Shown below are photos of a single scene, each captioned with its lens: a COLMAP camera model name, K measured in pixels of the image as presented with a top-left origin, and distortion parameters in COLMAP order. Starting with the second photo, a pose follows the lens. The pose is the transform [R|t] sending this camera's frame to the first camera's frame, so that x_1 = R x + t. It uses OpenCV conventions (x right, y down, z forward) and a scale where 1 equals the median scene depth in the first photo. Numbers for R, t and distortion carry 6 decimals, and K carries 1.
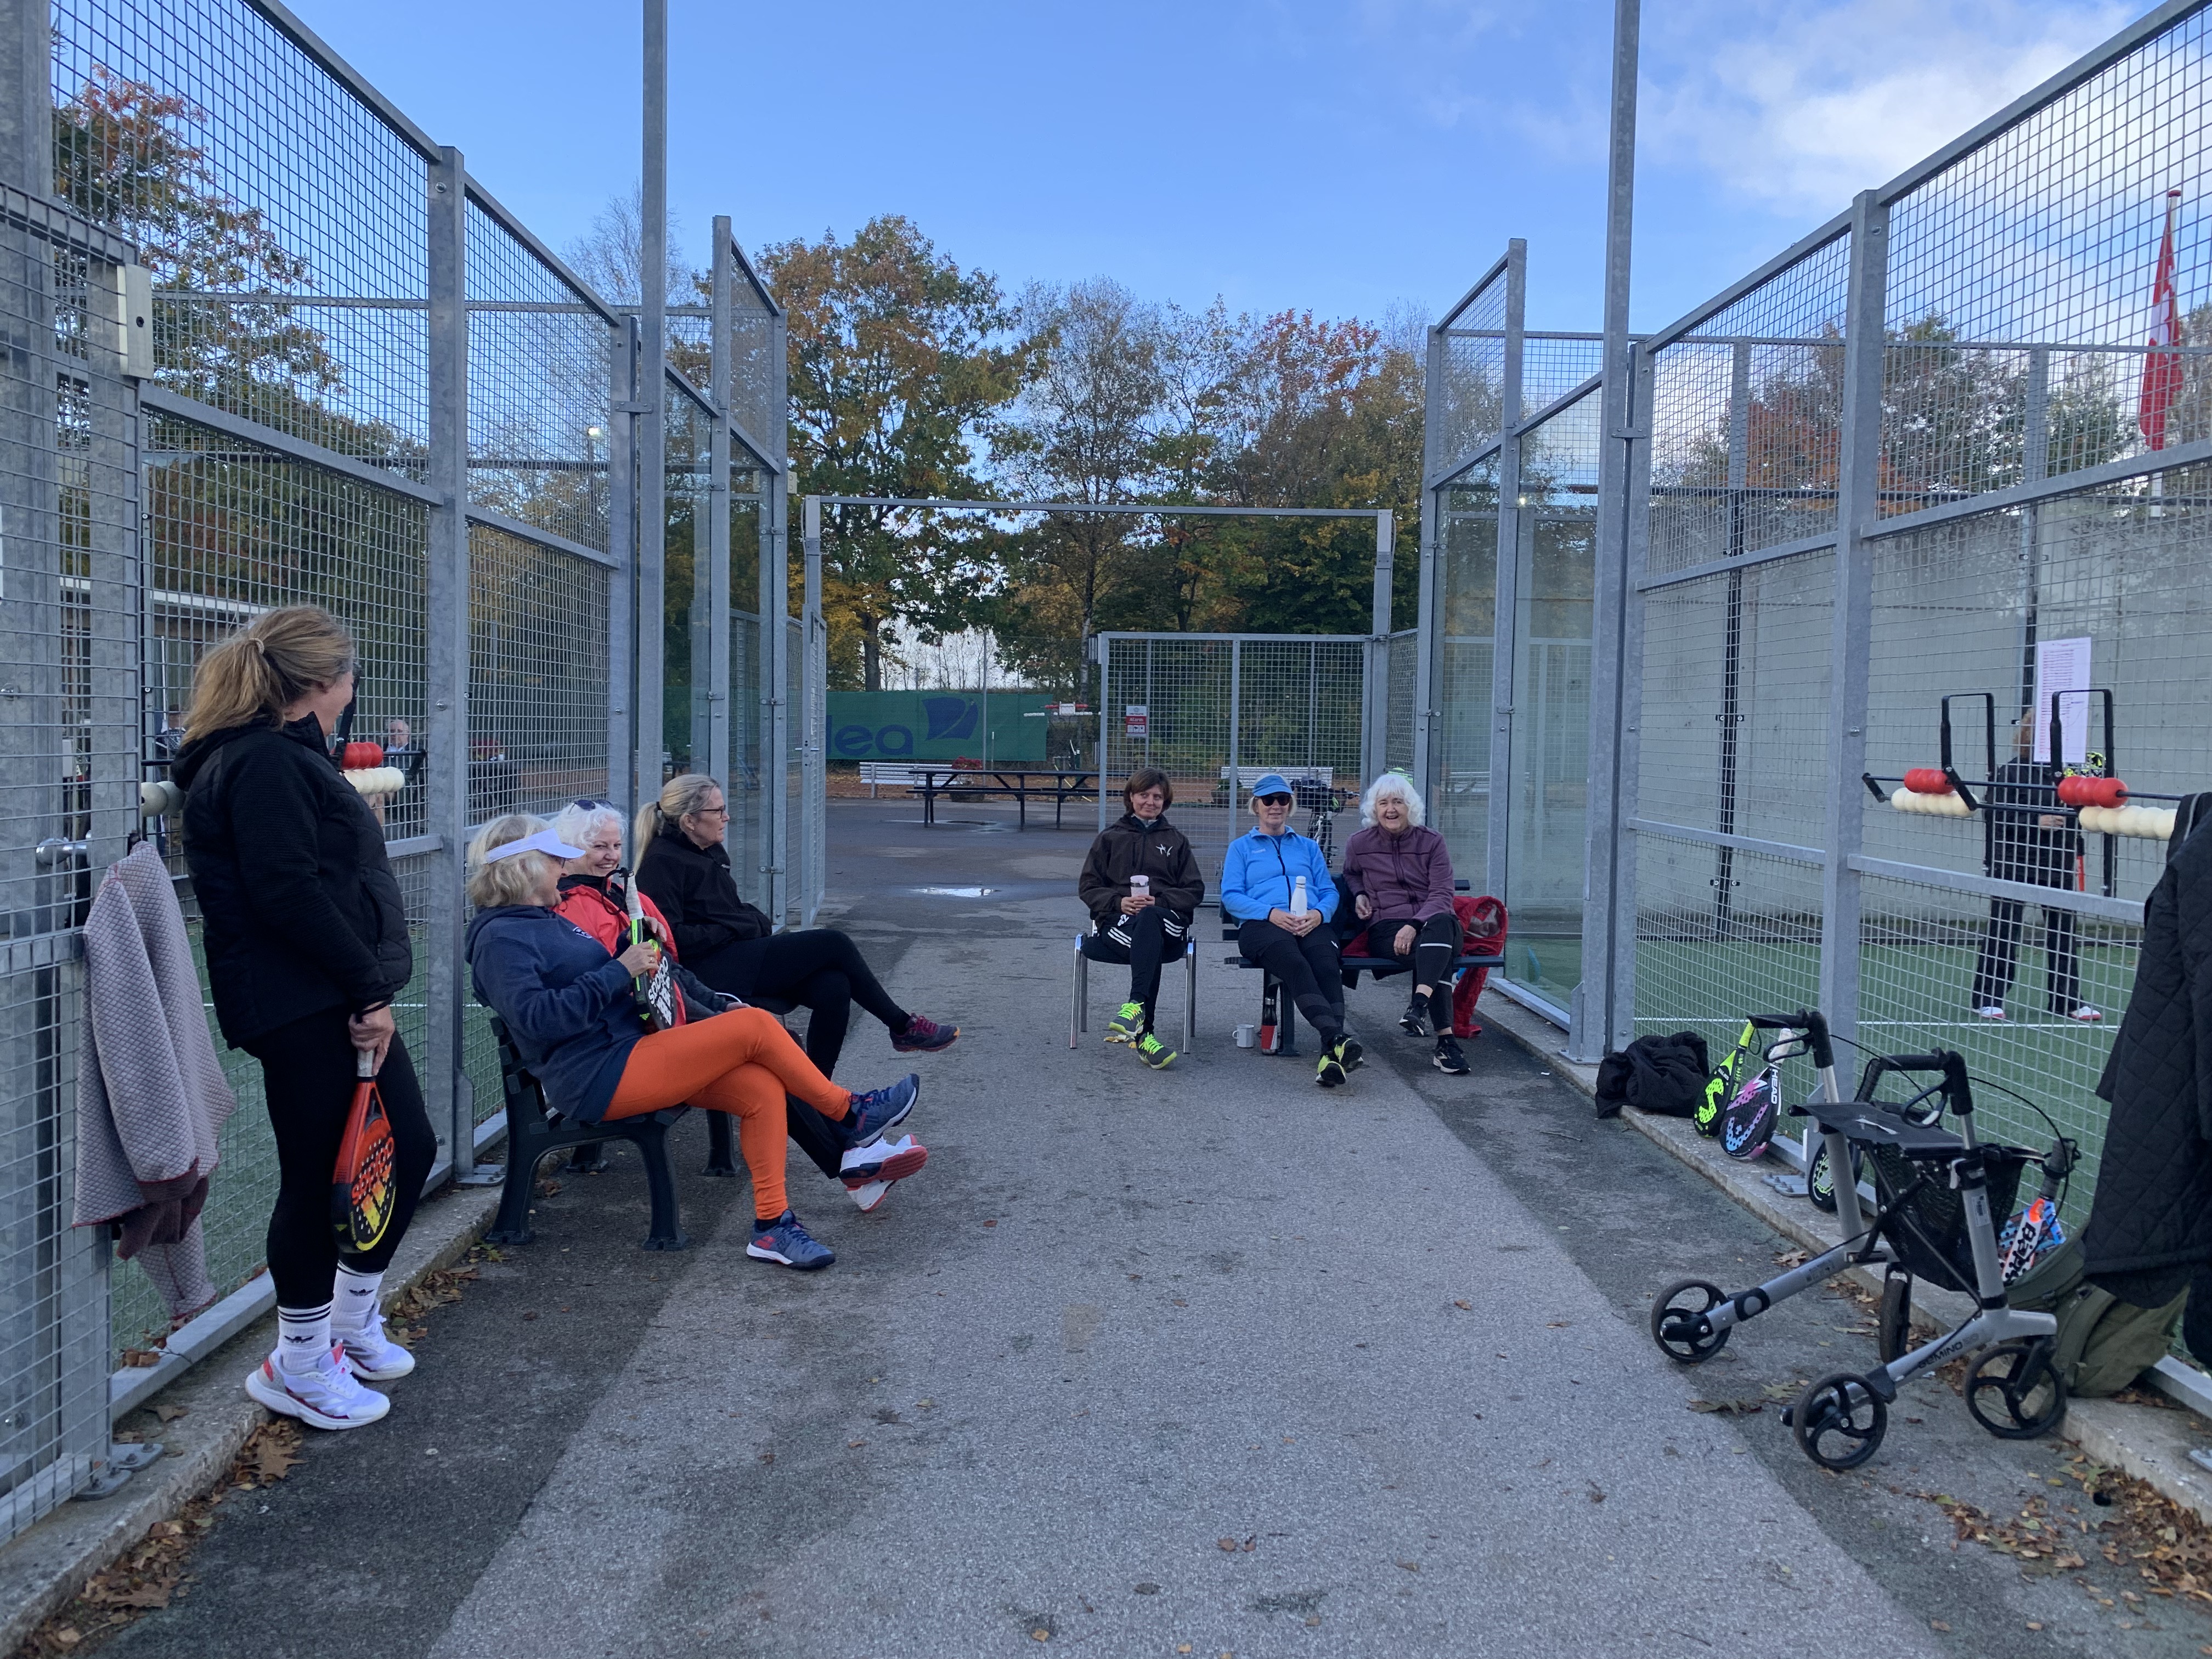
lens RADIAL K [[1713.5, 0, 1088.6], [0, 1713.5, 874.5], [0, 0, 1]] dist [0.038866, -0.008520]
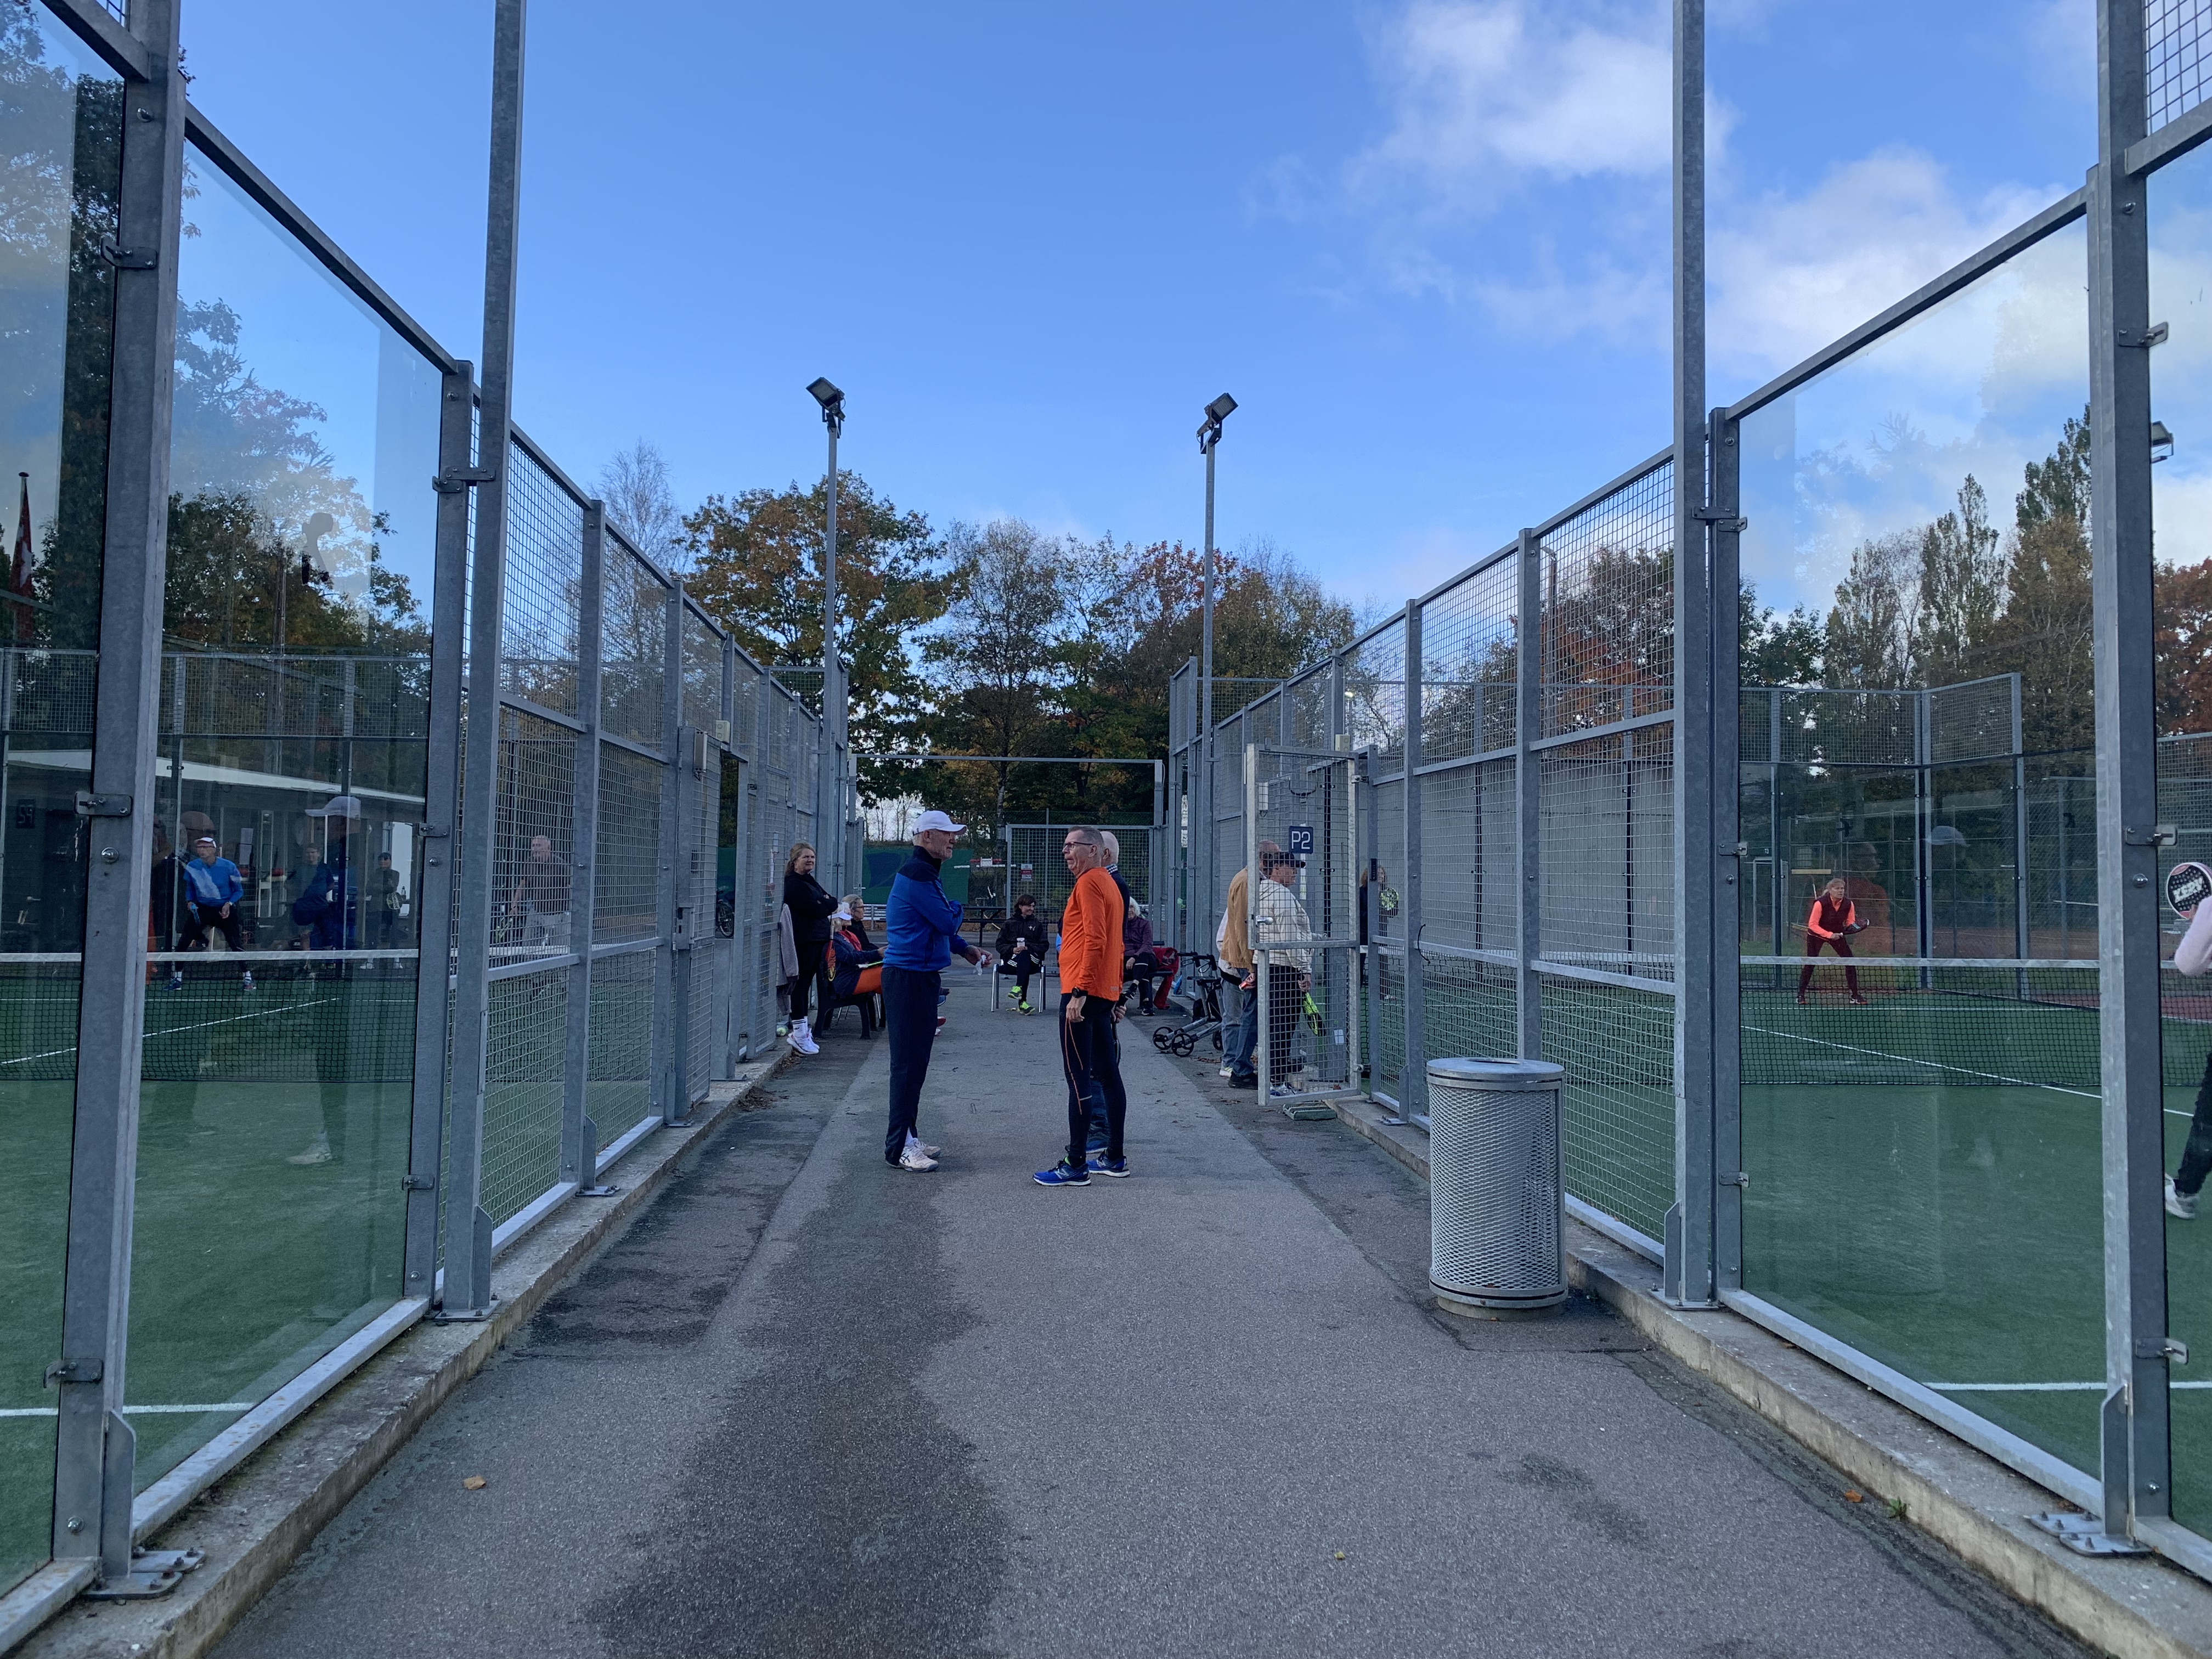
lens RADIAL K [[1675.7, 0, 1102.7], [0, 1675.7, 784.0], [0, 0, 1]] dist [0.057386, -0.000898]
pose [[0.998284, -0.003203, 0.058479, 0.001071], [0.011330, 0.990202, -0.139181, 0.015888], [-0.057460, 0.139605, 0.988539, -0.186494]]
